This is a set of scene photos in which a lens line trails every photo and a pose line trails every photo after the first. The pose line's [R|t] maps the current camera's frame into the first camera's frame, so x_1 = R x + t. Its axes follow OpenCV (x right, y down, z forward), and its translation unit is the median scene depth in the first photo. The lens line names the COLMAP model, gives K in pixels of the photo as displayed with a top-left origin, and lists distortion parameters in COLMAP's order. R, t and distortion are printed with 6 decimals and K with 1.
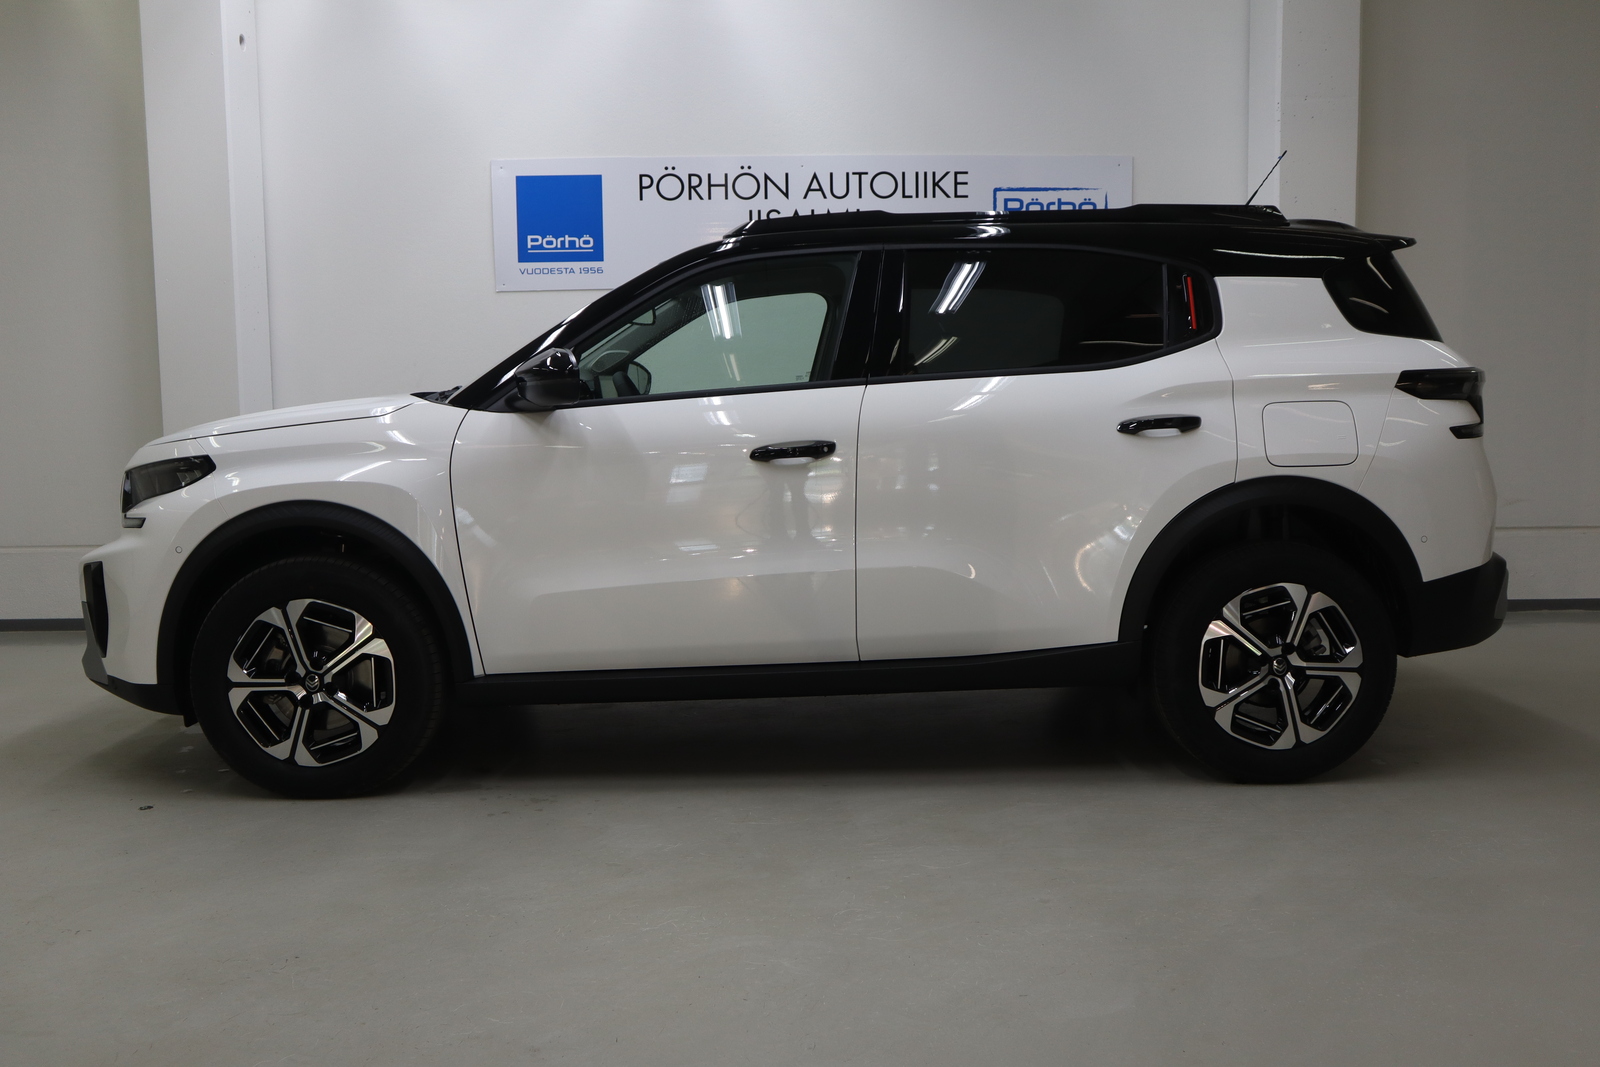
lens RADIAL K [[1461.9, 0, 794.8], [0, 1461.9, 535.1], [0, 0, 1]] dist [-0.033960, 0.016892]
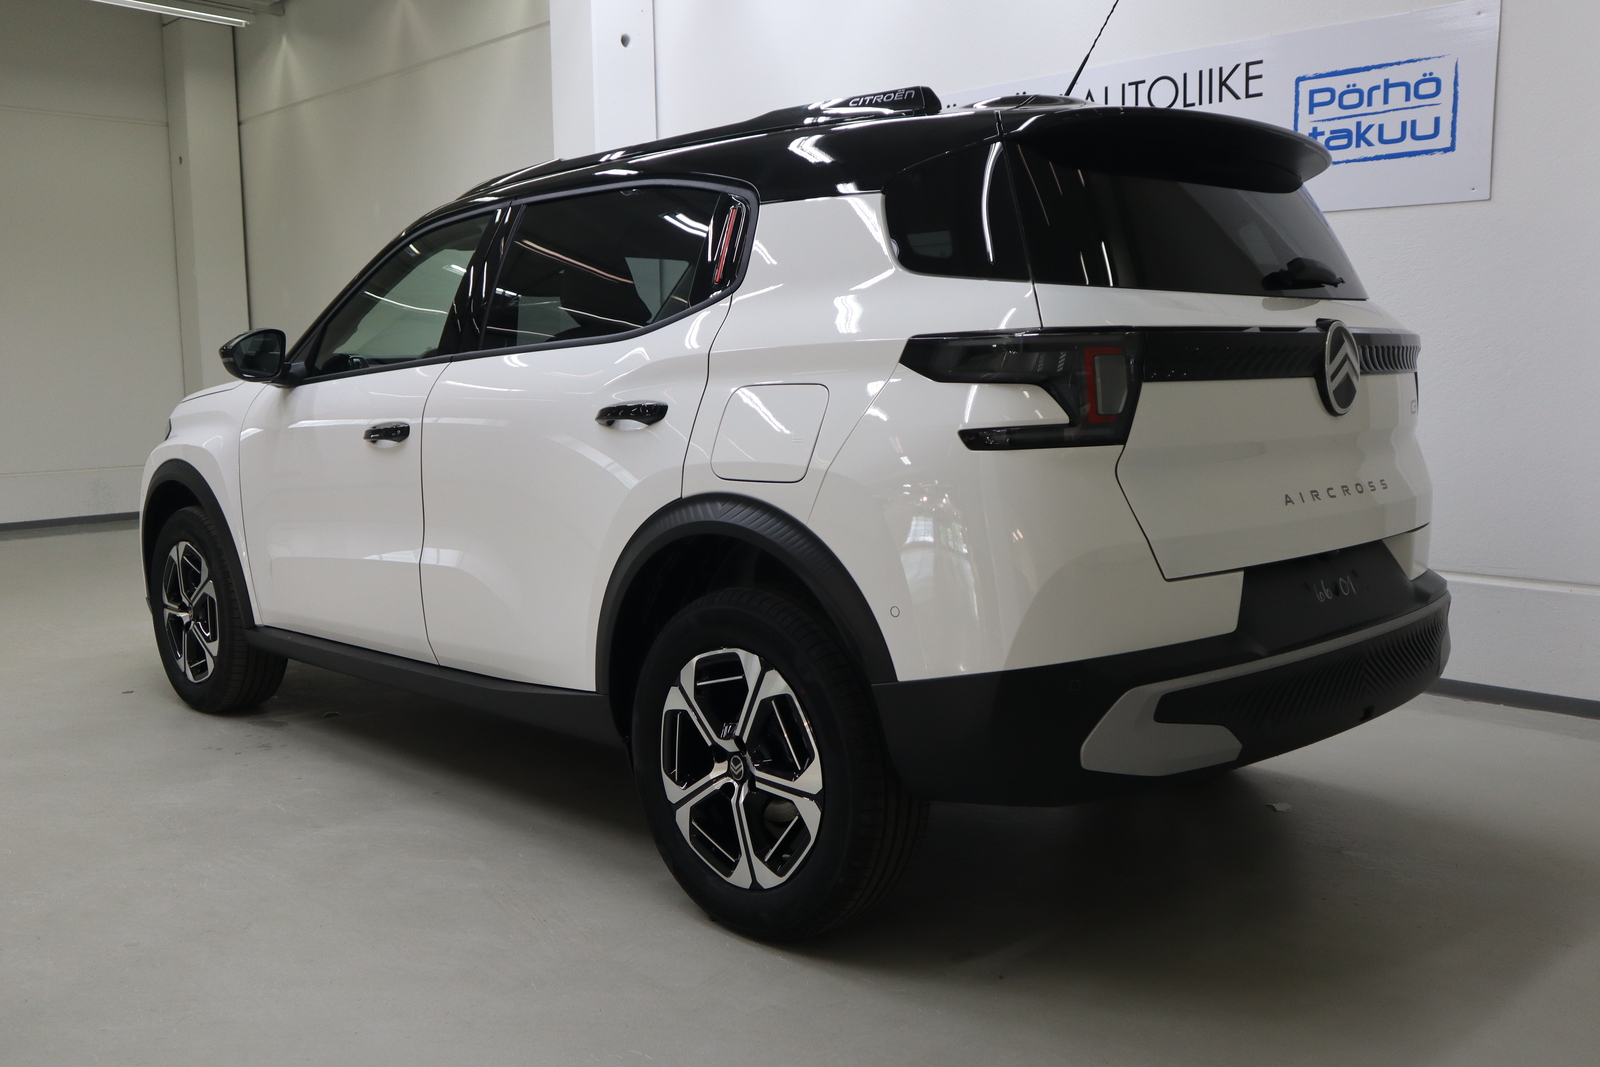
lens RADIAL K [[1461.9, 0, 795.3], [0, 1461.9, 533.3], [0, 0, 1]] dist [-0.033960, 0.016892]
pose [[0.667130, 0.086666, -0.739883, 0.853101], [-0.066383, 0.996174, 0.056831, -0.062046], [0.741977, 0.011202, 0.670331, 0.551971]]
